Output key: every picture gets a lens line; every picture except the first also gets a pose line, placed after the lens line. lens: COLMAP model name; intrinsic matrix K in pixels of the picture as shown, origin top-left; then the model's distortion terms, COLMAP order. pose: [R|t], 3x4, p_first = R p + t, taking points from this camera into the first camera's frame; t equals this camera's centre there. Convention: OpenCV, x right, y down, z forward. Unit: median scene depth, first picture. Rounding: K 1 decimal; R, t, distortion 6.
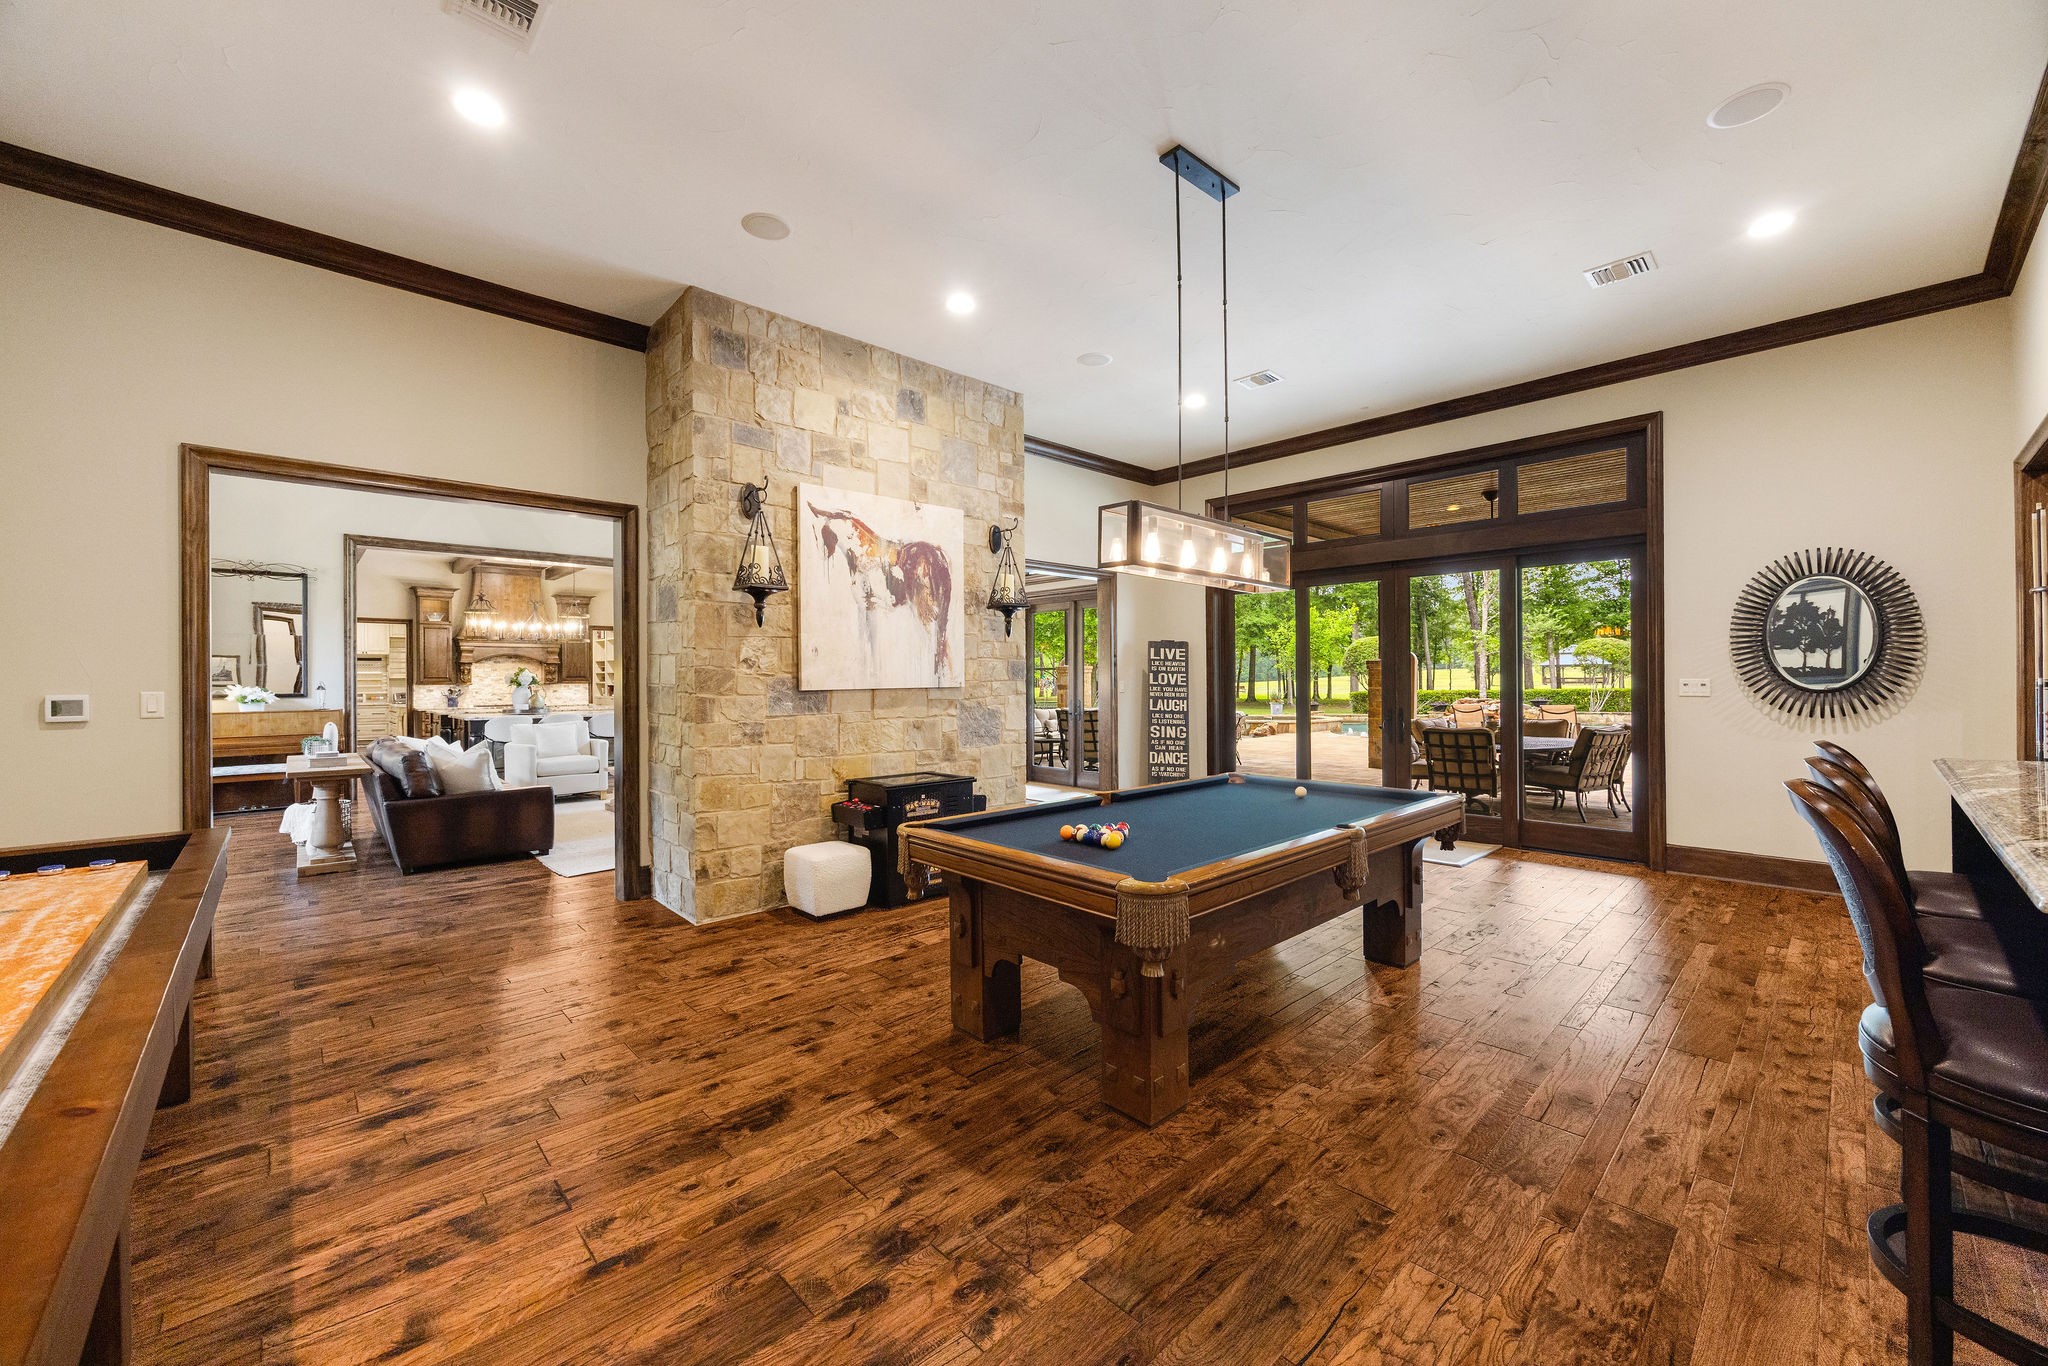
lens RADIAL K [[777.4, 0, 1030.1], [0, 777.4, 678.3], [0, 0, 1]] dist [-0.006206, -0.000346]
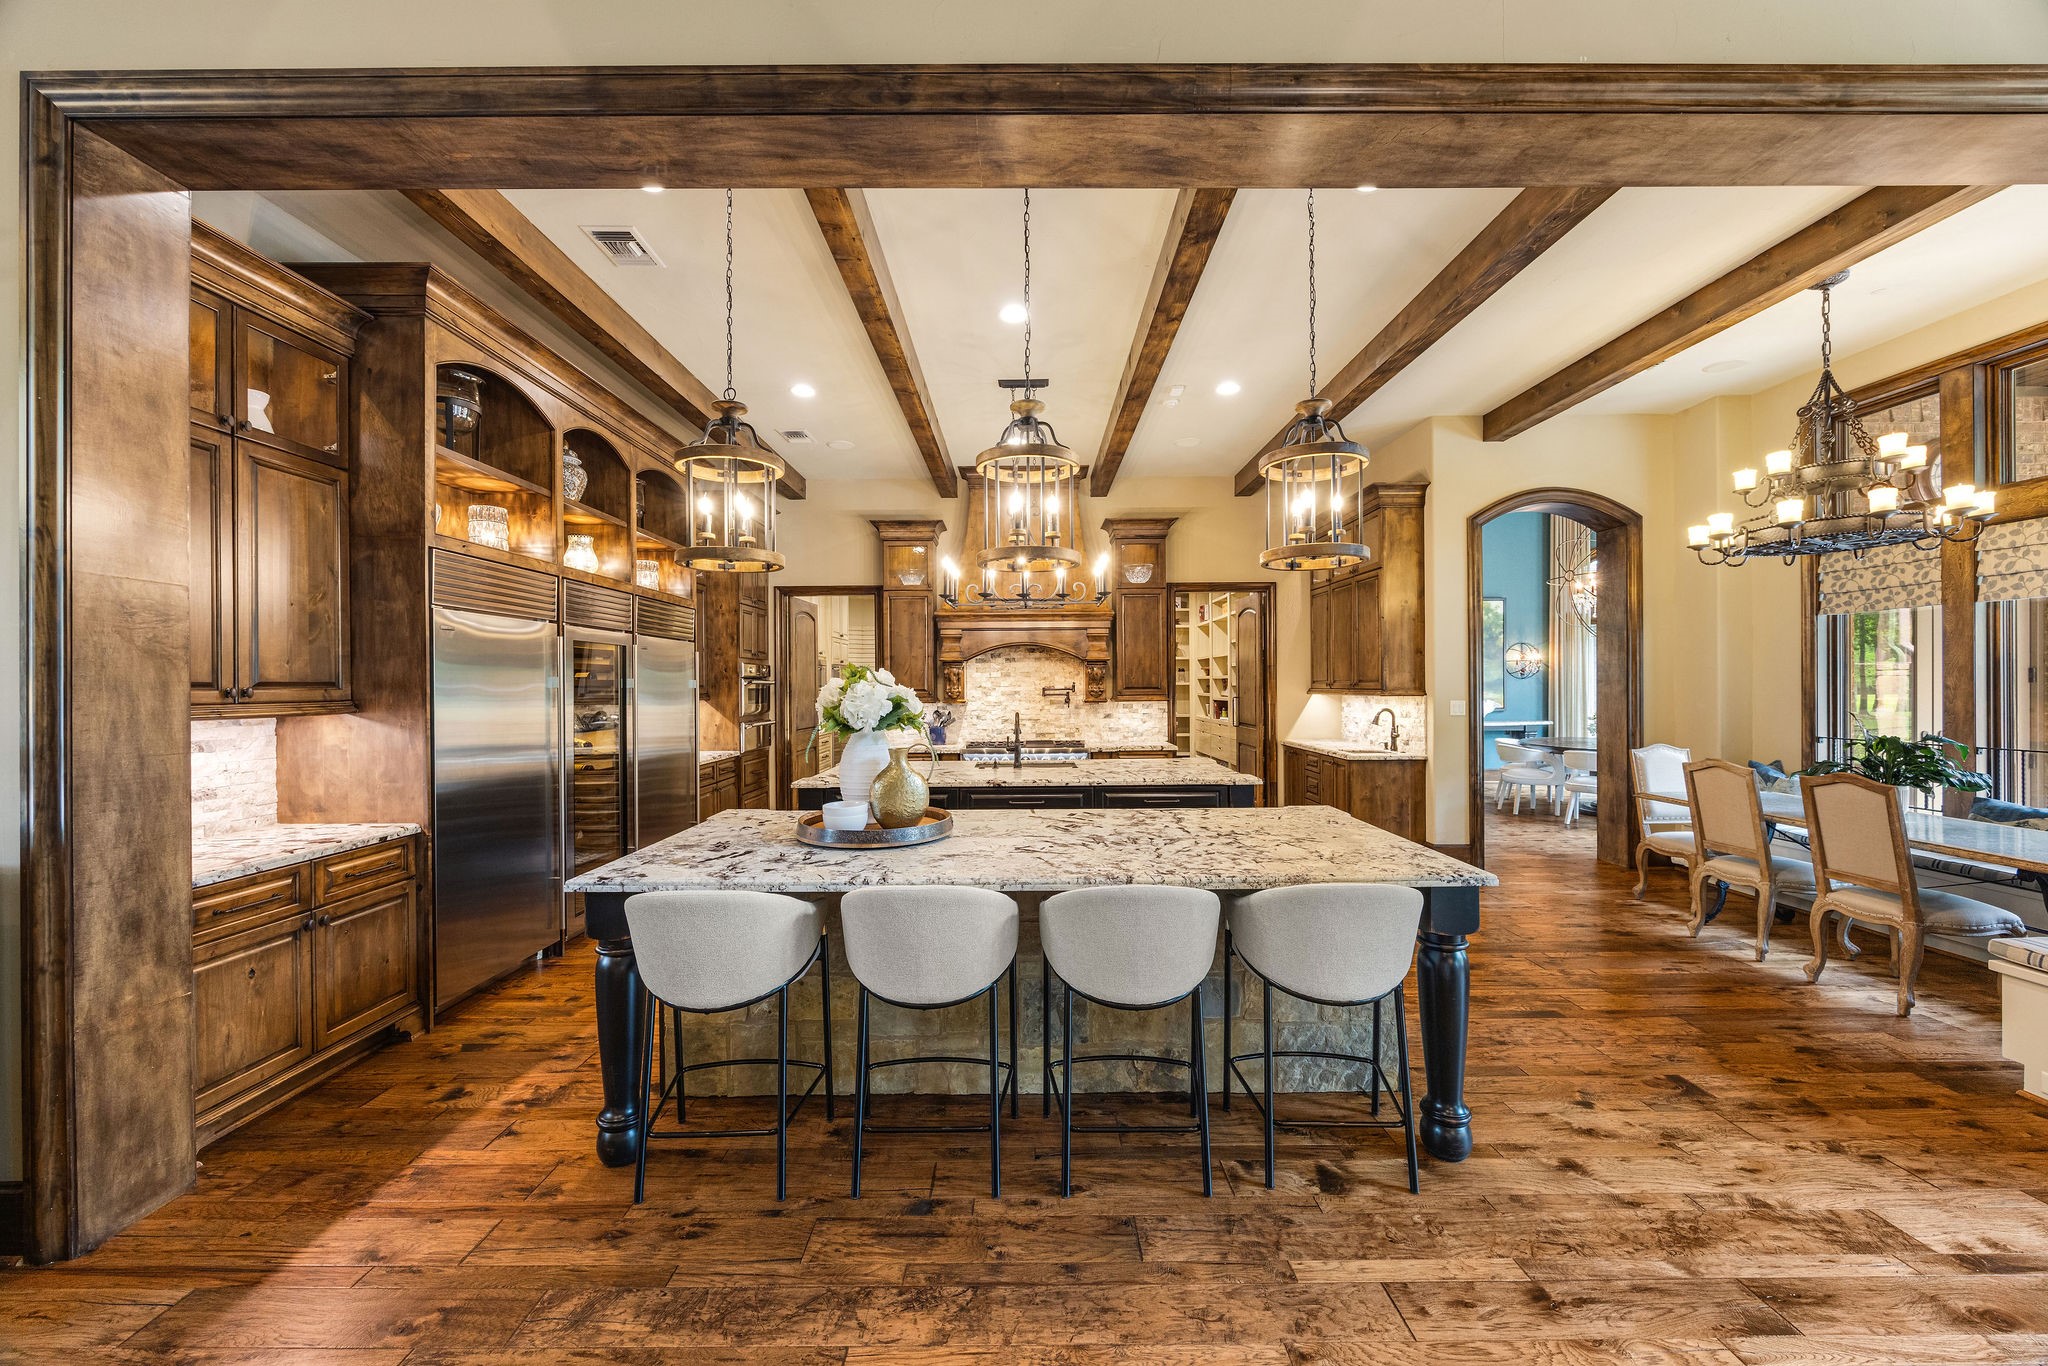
lens RADIAL K [[777.4, 0, 1017.9], [0, 777.4, 685.1], [0, 0, 1]] dist [-0.006206, -0.000346]
pose [[0.719627, -0.001047, -0.694360, -0.315617], [0.002746, 0.999995, 0.001339, -0.004225], [0.694355, -0.002870, 0.719626, 0.613790]]
